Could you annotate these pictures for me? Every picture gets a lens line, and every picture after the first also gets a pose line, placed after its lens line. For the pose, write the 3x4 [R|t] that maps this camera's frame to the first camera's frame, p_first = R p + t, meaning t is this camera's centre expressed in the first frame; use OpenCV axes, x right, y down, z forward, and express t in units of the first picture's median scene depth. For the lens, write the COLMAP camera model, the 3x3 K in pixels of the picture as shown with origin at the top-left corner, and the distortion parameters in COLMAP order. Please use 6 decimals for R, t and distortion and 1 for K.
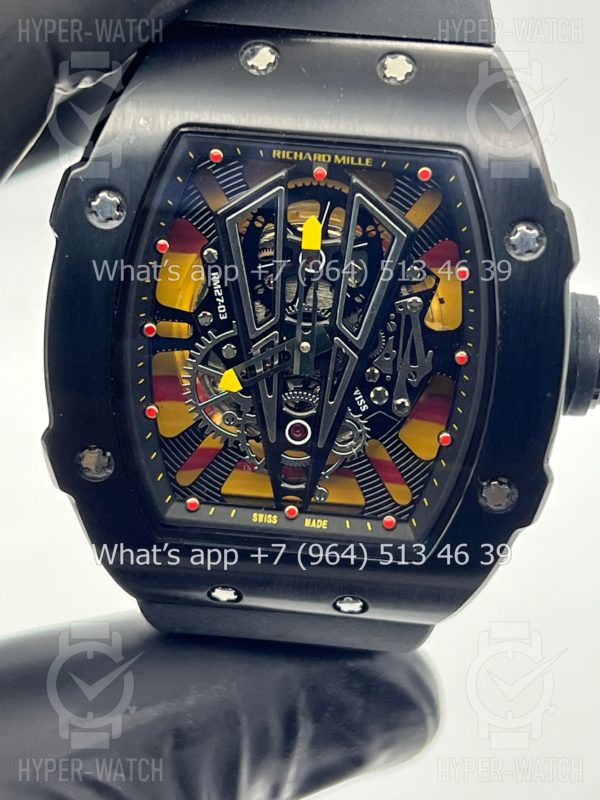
lens RADIAL K [[1853.1, 0, 300.0], [0, 1853.1, 400.0], [0, 0, 1]] dist [0.210525, -0.132357]
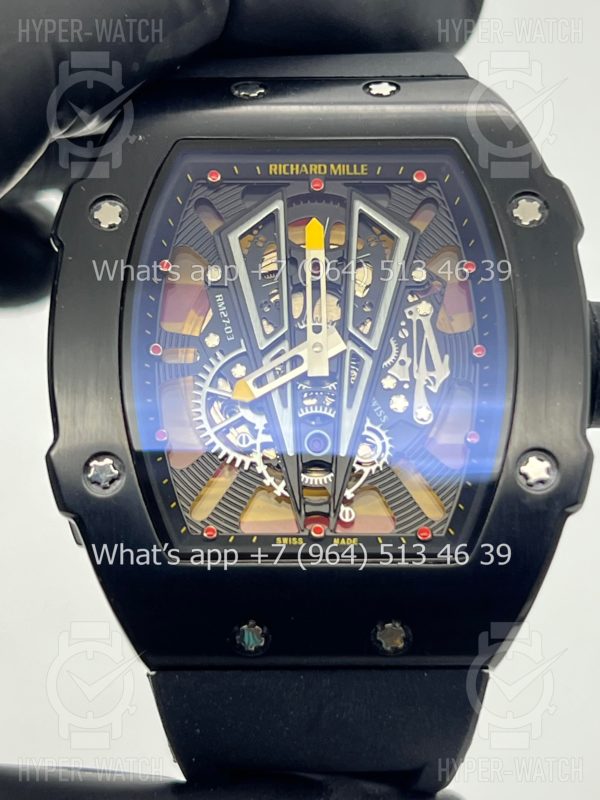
lens RADIAL K [[1853.1, 0, 300.0], [0, 1853.1, 400.0], [0, 0, 1]] dist [0.210525, -0.132357]
pose [[0.996173, -0.069070, 0.053556, -0.059478], [0.086466, 0.868206, -0.488612, 0.462613], [-0.012749, 0.491373, 0.870856, 0.169683]]
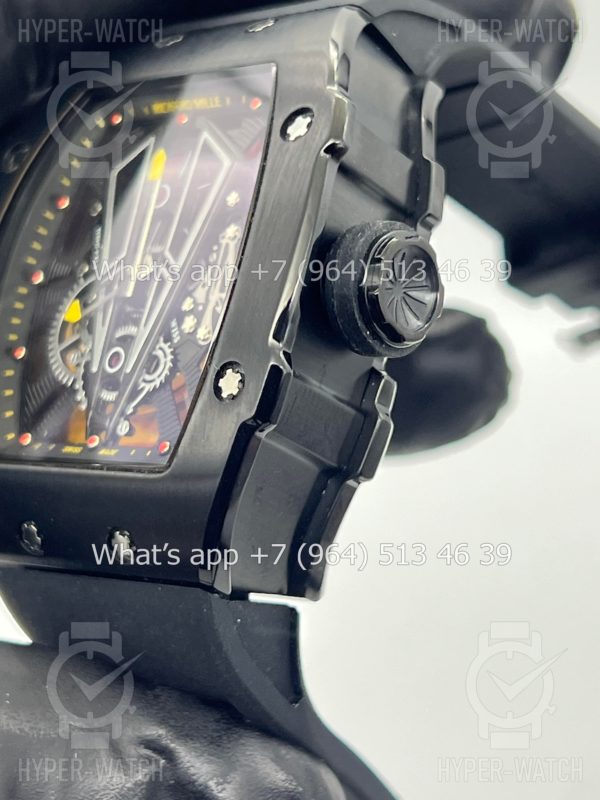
lens RADIAL K [[1853.1, 0, 300.0], [0, 1853.1, 400.0], [0, 0, 1]] dist [0.210525, -0.132357]
pose [[0.766317, -0.044316, -0.640932, 0.711043], [-0.328967, 0.829849, -0.450701, 0.450731], [0.551850, 0.556225, 0.621349, 0.458225]]
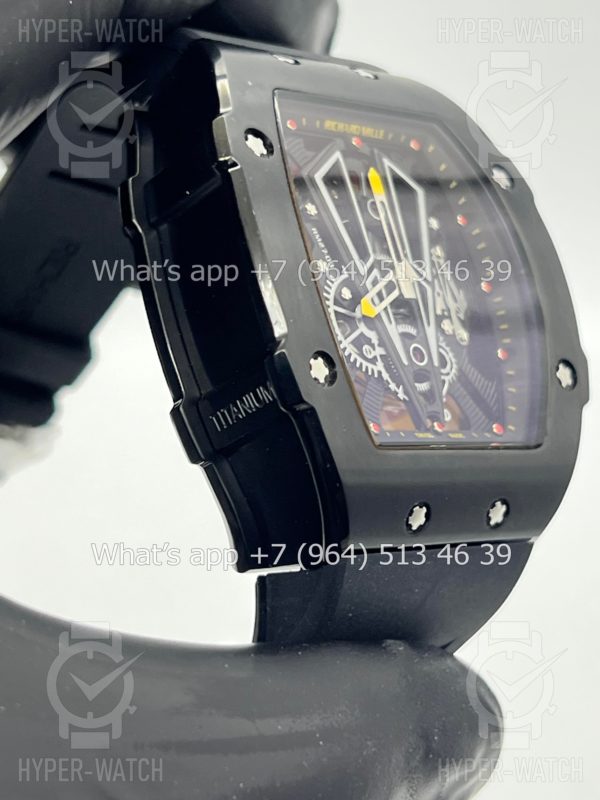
lens RADIAL K [[1853.1, 0, 300.0], [0, 1853.1, 400.0], [0, 0, 1]] dist [0.210525, -0.132357]
pose [[0.665644, -0.052257, 0.744437, -0.869050], [0.473224, 0.800894, -0.366916, 0.409625], [-0.577041, 0.596522, 0.557840, 0.452126]]
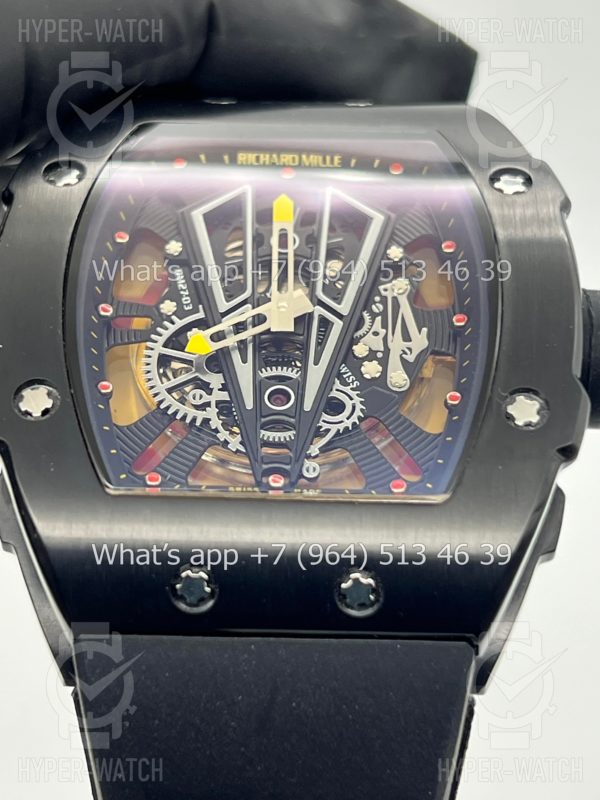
lens RADIAL K [[1853.1, 0, 300.0], [0, 1853.1, 400.0], [0, 0, 1]] dist [0.210525, -0.132357]
pose [[0.997399, -0.020916, 0.068975, -0.050313], [0.067074, 0.619659, -0.782000, 0.683503], [-0.026385, 0.784592, 0.619451, 0.483865]]
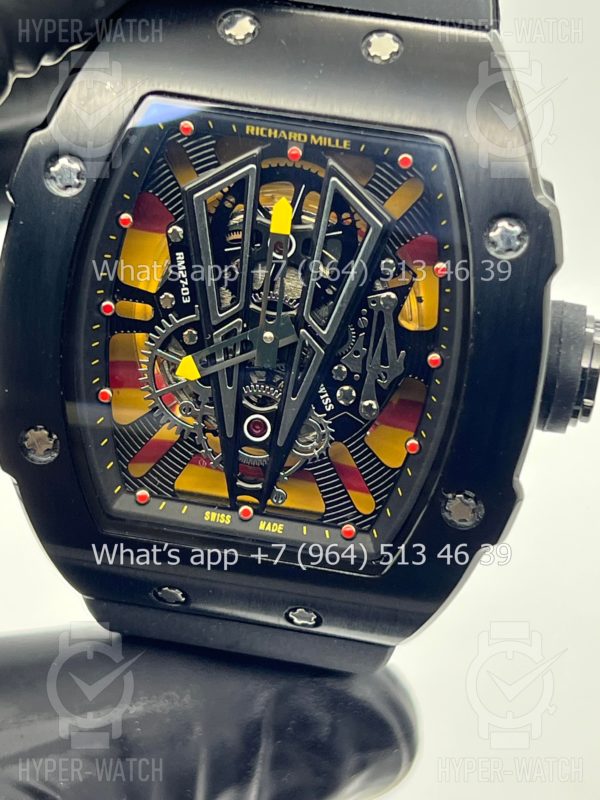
lens RADIAL K [[1853.1, 0, 300.0], [0, 1853.1, 400.0], [0, 0, 1]] dist [0.210525, -0.132357]
pose [[0.996051, 0.070346, -0.054171, 0.071357], [-0.071808, 0.997091, -0.025538, 0.025957], [0.052217, 0.029327, 0.998205, 0.060588]]
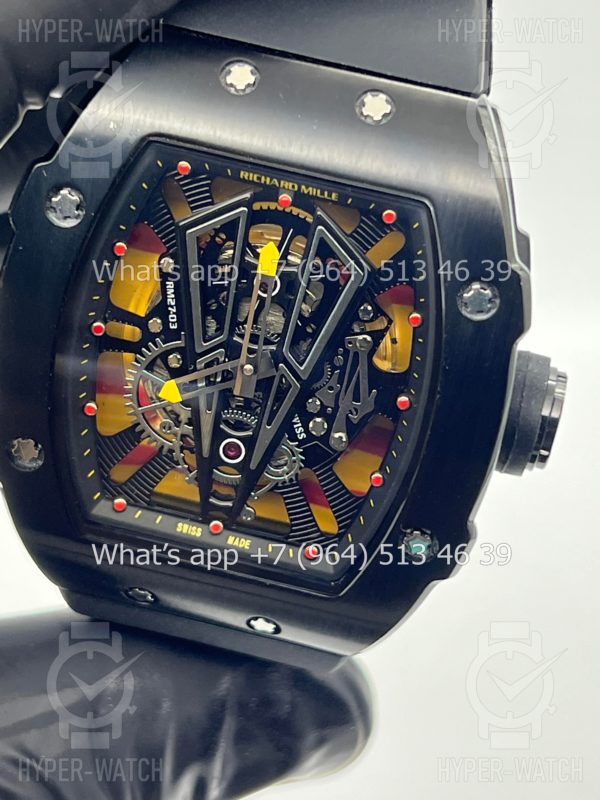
lens RADIAL K [[1853.1, 0, 300.0], [0, 1853.1, 400.0], [0, 0, 1]] dist [0.210525, -0.132357]
pose [[0.988321, 0.146310, -0.042606, 0.074271], [-0.143784, 0.987948, 0.057321, -0.072783], [0.050479, -0.050525, 0.997446, 0.008005]]
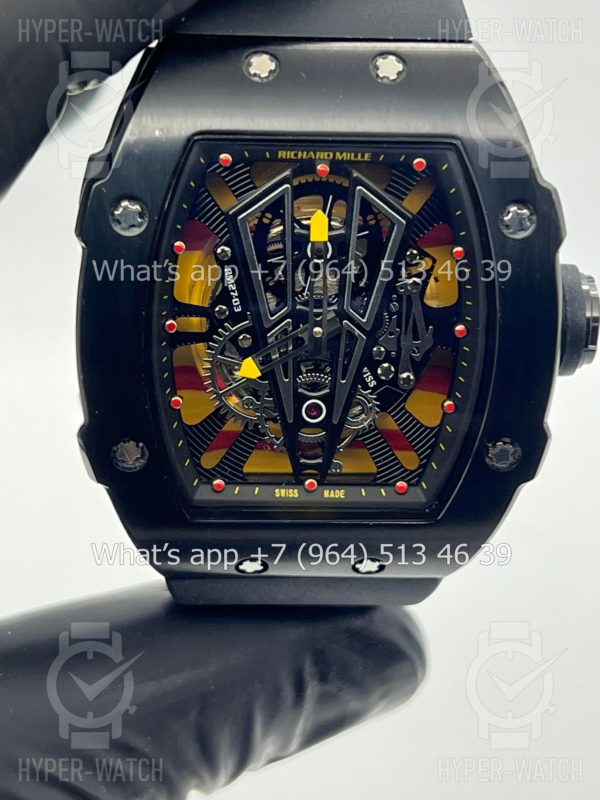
lens RADIAL K [[1853.1, 0, 300.0], [0, 1853.1, 400.0], [0, 0, 1]] dist [0.210525, -0.132357]
pose [[0.992488, -0.076981, 0.095083, -0.111842], [0.074638, 0.996819, 0.027965, -0.019799], [-0.096933, -0.020658, 0.995076, -0.069594]]
